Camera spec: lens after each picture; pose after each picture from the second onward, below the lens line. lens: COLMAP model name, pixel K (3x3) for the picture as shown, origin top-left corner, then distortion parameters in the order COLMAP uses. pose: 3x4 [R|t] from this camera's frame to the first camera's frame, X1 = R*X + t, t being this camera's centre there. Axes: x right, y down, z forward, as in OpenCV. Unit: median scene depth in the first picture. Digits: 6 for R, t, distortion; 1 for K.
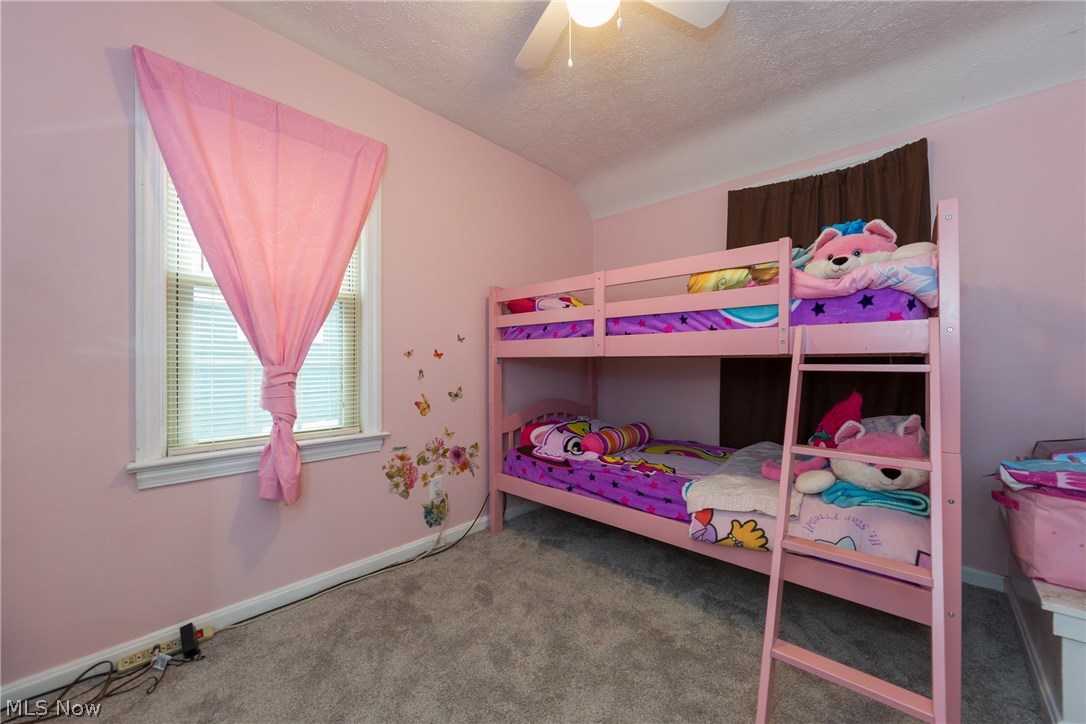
lens RADIAL K [[425.6, 0, 543.0], [0, 425.6, 362.0], [0, 0, 1]] dist [0.006658, 0.000092]
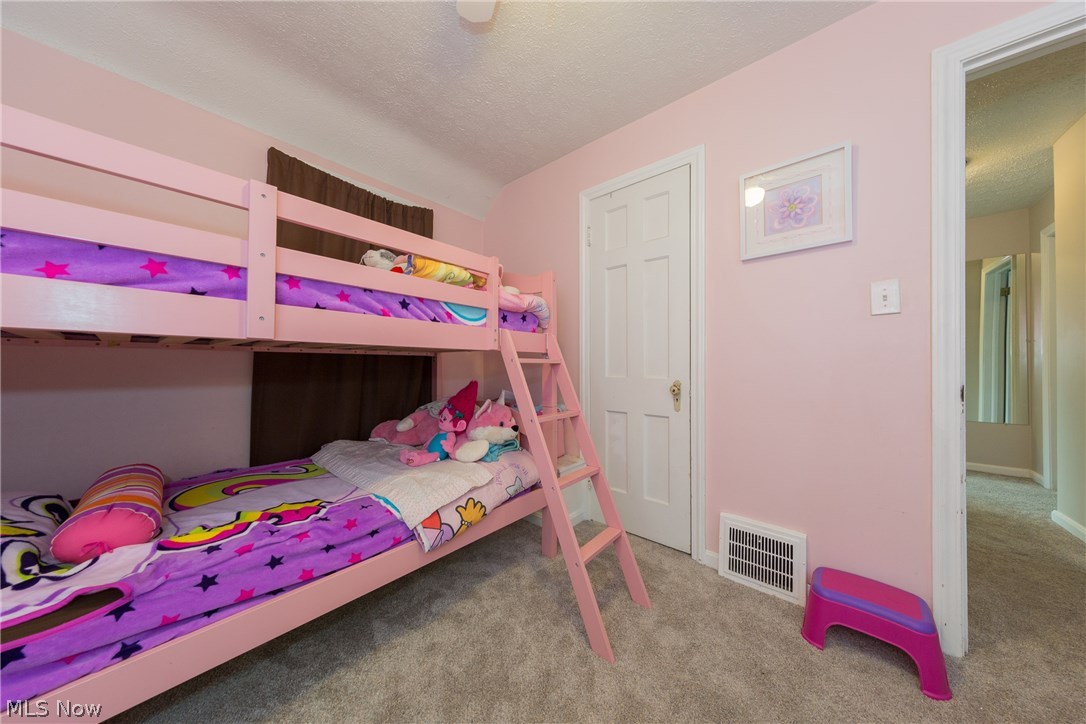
lens RADIAL K [[350.3, 0, 543.0], [0, 350.3, 362.0], [0, 0, 1]] dist [0.000859, -0.000008]
pose [[-0.066581, 0.012885, 0.997698, -0.387999], [-0.002084, 0.999913, -0.013053, 0.024446], [-0.997779, -0.002948, -0.066548, 0.777301]]
